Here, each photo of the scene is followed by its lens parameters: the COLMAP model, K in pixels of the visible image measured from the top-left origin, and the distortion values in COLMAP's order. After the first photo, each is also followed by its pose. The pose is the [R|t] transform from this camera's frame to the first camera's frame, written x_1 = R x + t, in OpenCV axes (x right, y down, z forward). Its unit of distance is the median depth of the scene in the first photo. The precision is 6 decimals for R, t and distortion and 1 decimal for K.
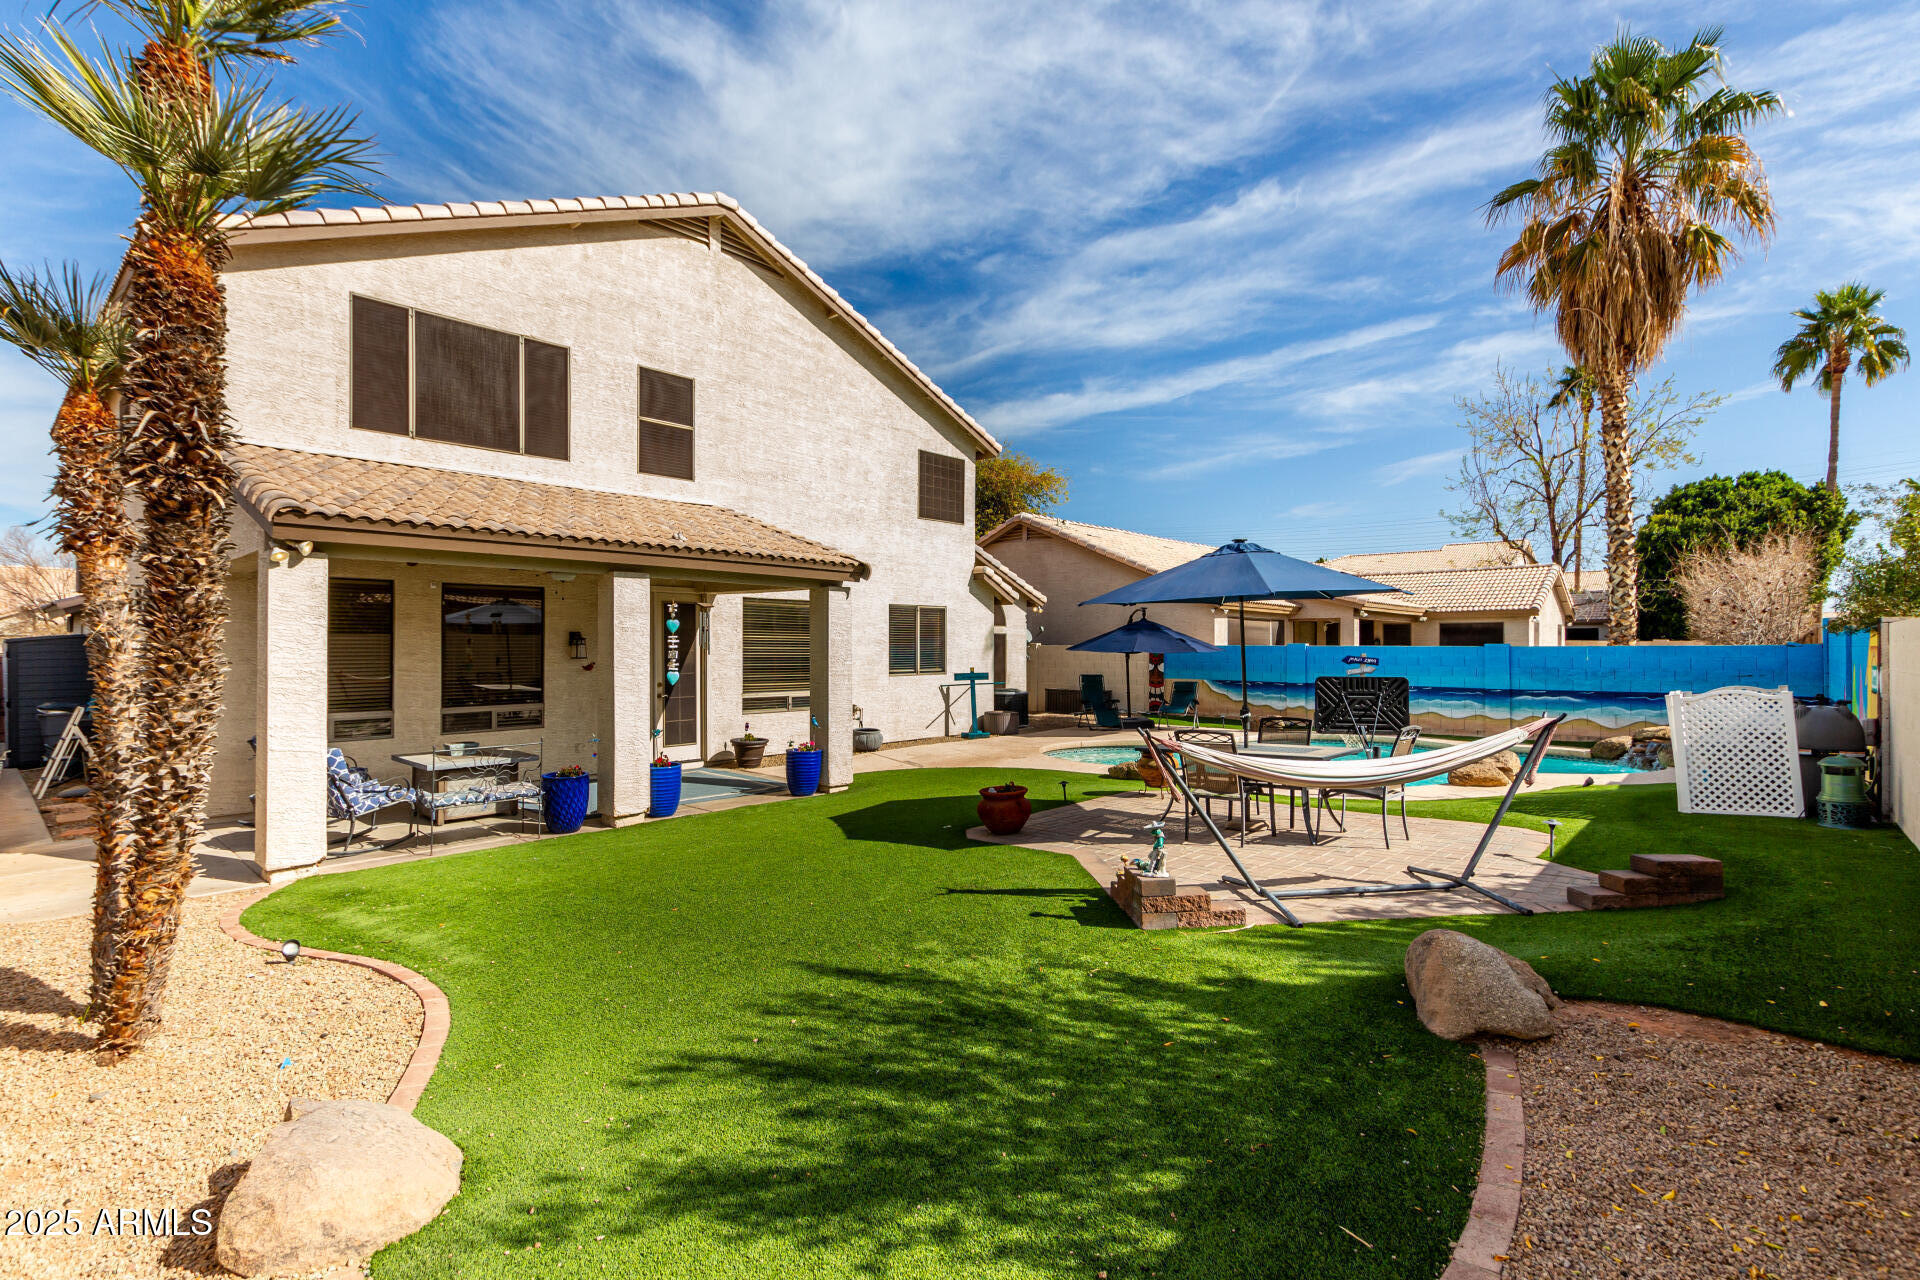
lens RADIAL K [[925.7, 0, 958.3], [0, 925.7, 646.0], [0, 0, 1]] dist [0.001014, -0.000395]
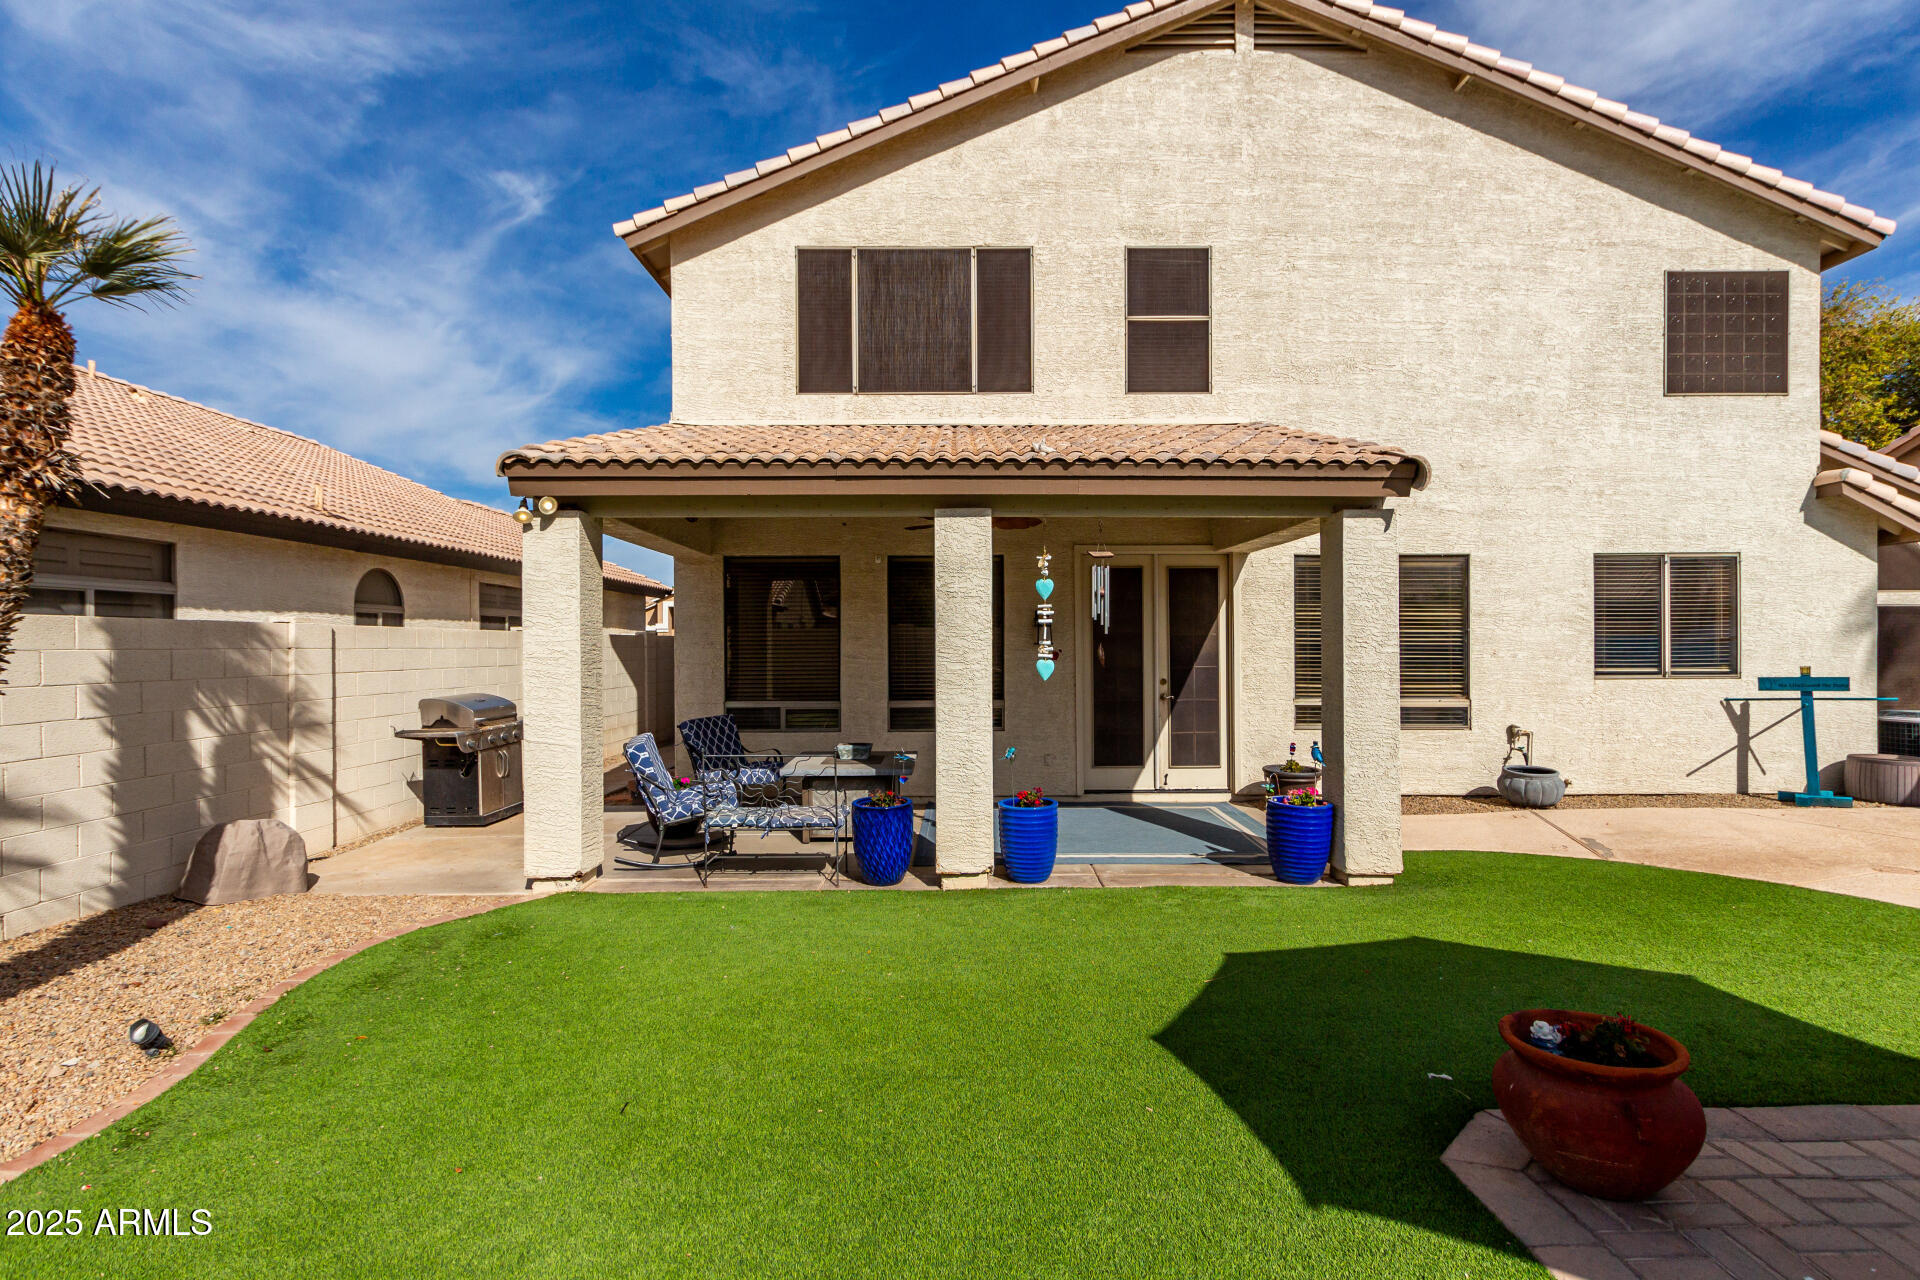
lens RADIAL K [[925.7, 0, 961.3], [0, 925.7, 638.7], [0, 0, 1]] dist [0.001014, -0.000395]
pose [[0.665592, 0.002959, -0.746310, 0.109927], [0.002963, 0.999974, 0.006607, 0.002838], [0.746310, -0.006610, 0.665566, 0.382409]]
